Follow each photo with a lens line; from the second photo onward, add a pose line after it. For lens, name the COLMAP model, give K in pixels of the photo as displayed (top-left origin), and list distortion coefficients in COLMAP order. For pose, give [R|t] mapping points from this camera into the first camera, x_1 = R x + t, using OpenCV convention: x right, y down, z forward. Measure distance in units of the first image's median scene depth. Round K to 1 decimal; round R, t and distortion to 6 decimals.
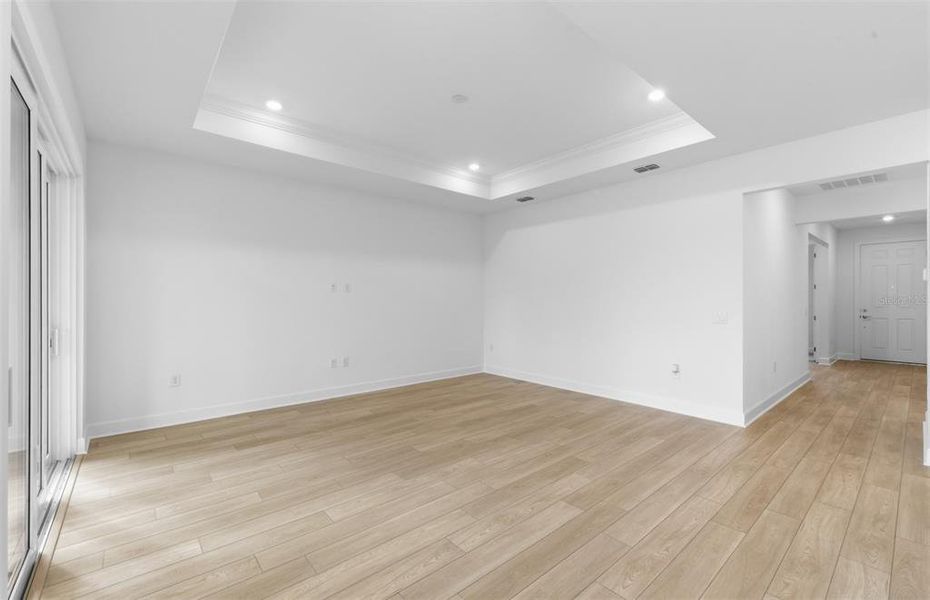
lens RADIAL K [[385.2, 0, 472.5], [0, 385.2, 303.2], [0, 0, 1]] dist [0.012786, -0.001264]
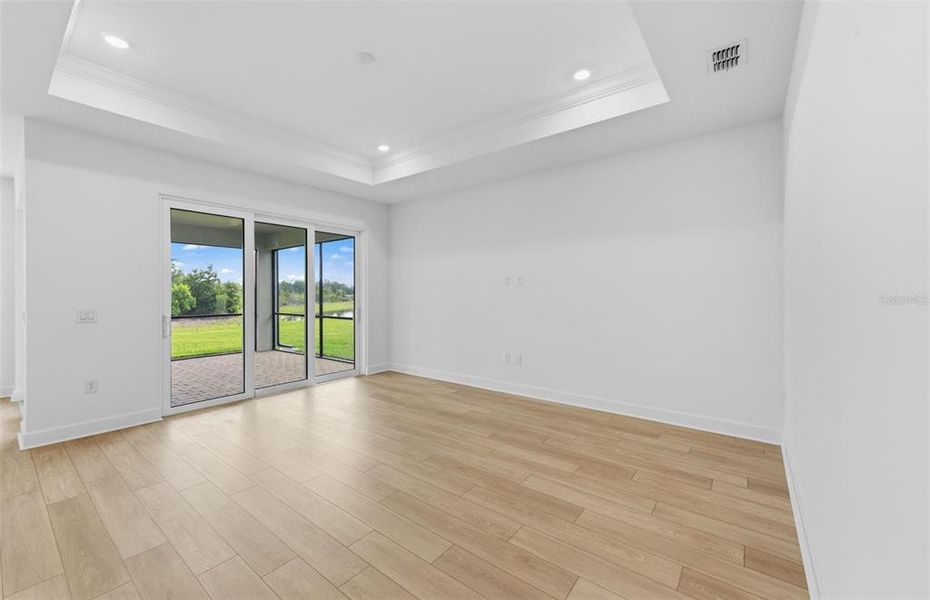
lens RADIAL K [[365.6, 0, 461.4], [0, 365.6, 292.0], [0, 0, 1]] dist [0.008589, -0.000414]
pose [[0.186651, -0.006610, -0.982404, 0.840426], [-0.006097, 0.999950, -0.007887, -0.008267], [0.982407, 0.007462, 0.186601, 1.105175]]
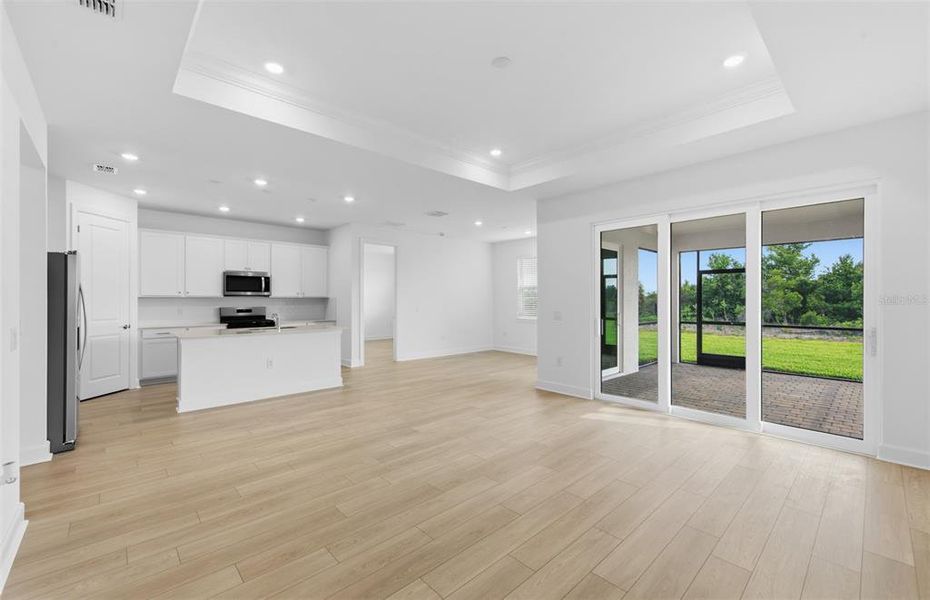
lens RADIAL K [[385.2, 0, 470.8], [0, 385.2, 305.2], [0, 0, 1]] dist [0.012786, -0.001264]
pose [[-0.999195, -0.001116, -0.040092, 0.070165], [-0.001958, 0.999778, 0.020971, -0.022309], [0.040060, 0.021032, -0.998976, 1.916699]]
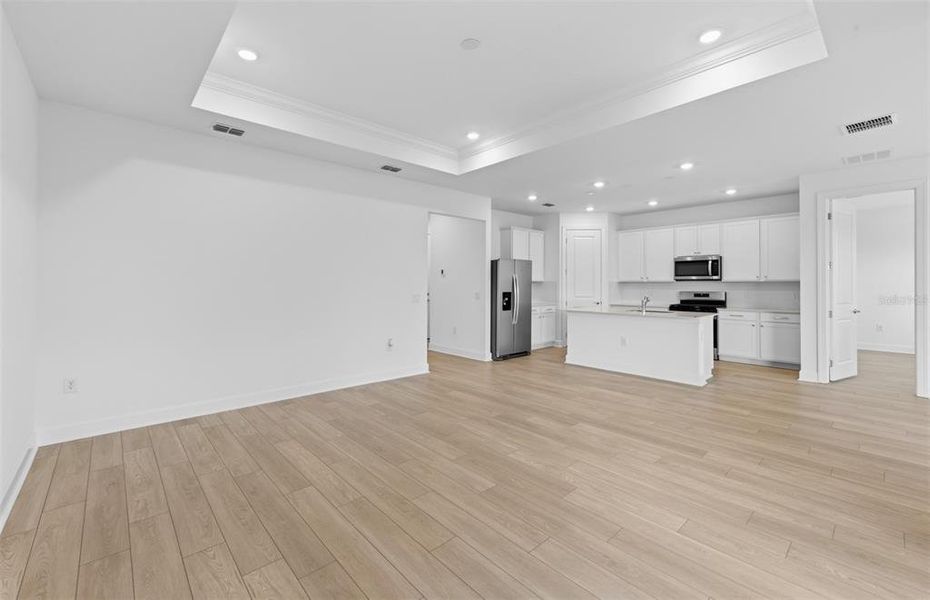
lens RADIAL K [[385.2, 0, 459.4], [0, 385.2, 286.6], [0, 0, 1]] dist [0.012786, -0.001264]
pose [[-0.013237, -0.008563, 0.999876, -0.897136], [0.006053, 0.999944, 0.008644, -0.016818], [-0.999894, 0.006167, -0.013185, 1.079504]]
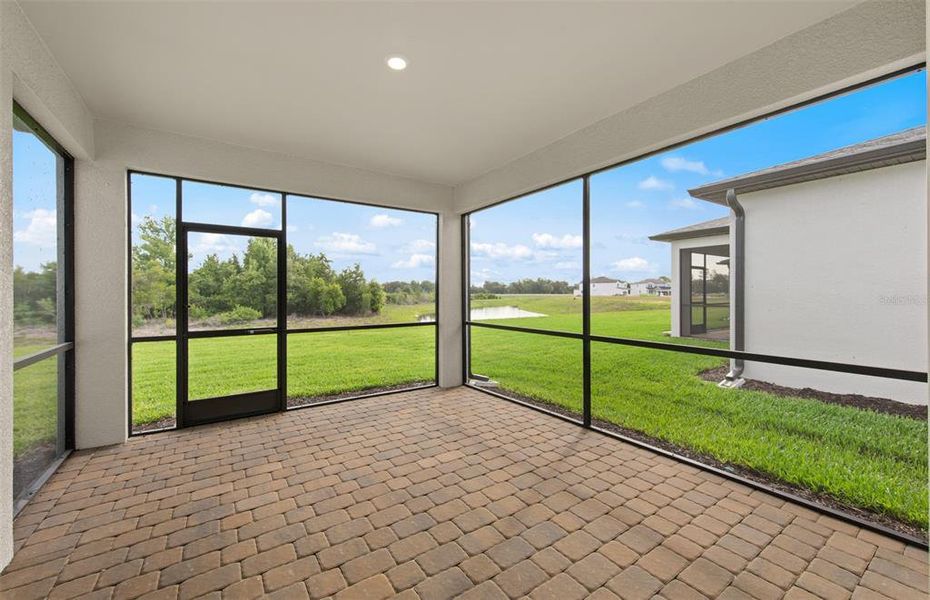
lens RADIAL K [[365.6, 0, 463.3], [0, 365.6, 279.5], [0, 0, 1]] dist [0.008589, -0.000414]
pose [[-0.125668, -0.037664, -0.991357, -0.537484], [-0.004447, 0.999290, -0.037402, 0.012055], [0.992062, -0.000292, -0.125746, 0.431664]]
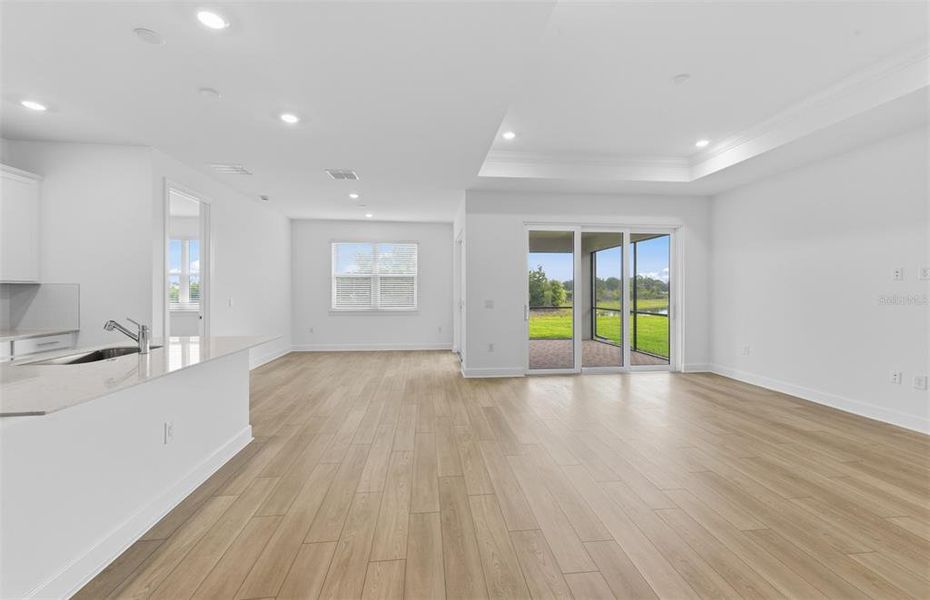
lens RADIAL K [[365.6, 0, 467.7], [0, 365.6, 290.7], [0, 0, 1]] dist [0.008589, -0.000414]
pose [[-0.568053, -0.001494, -0.822990, 1.056273], [-0.008400, 0.999957, 0.003983, -0.008668], [0.822949, 0.009175, -0.568041, 1.135043]]
